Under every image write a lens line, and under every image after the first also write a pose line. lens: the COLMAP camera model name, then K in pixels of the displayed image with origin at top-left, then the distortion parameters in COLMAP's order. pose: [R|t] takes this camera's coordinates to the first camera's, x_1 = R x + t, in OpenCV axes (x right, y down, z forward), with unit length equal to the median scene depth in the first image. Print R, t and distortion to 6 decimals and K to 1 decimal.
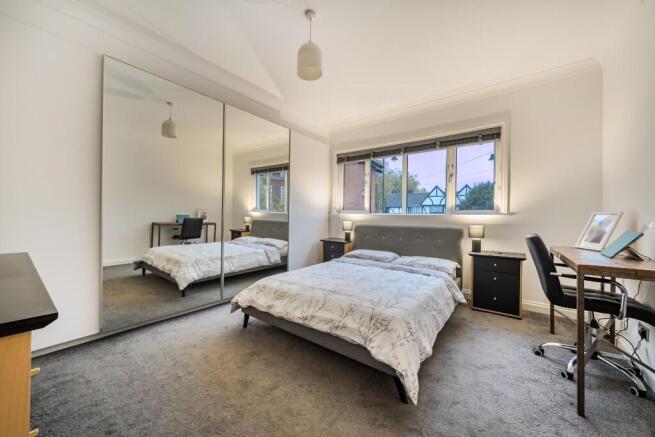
lens RADIAL K [[244.3, 0, 324.0], [0, 244.3, 218.6], [0, 0, 1]] dist [-0.000838, -0.000175]
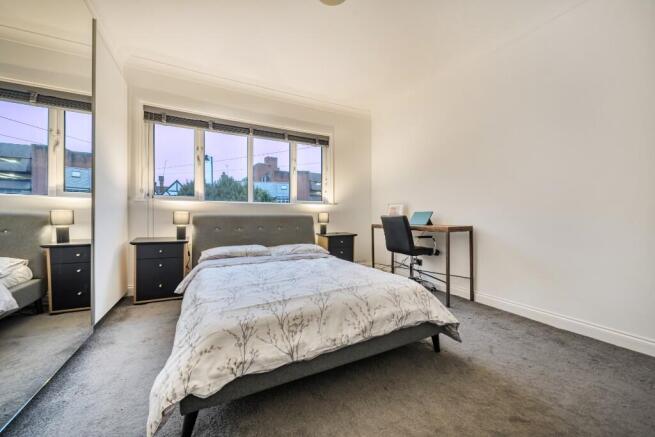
lens RADIAL K [[251.9, 0, 329.4], [0, 251.9, 209.2], [0, 0, 1]] dist [-0.000818, -0.000133]
pose [[0.411665, -0.014075, 0.911226, -0.462523], [-0.003960, 0.999844, 0.017233, -0.009970], [-0.911326, -0.010703, 0.411545, 0.391355]]
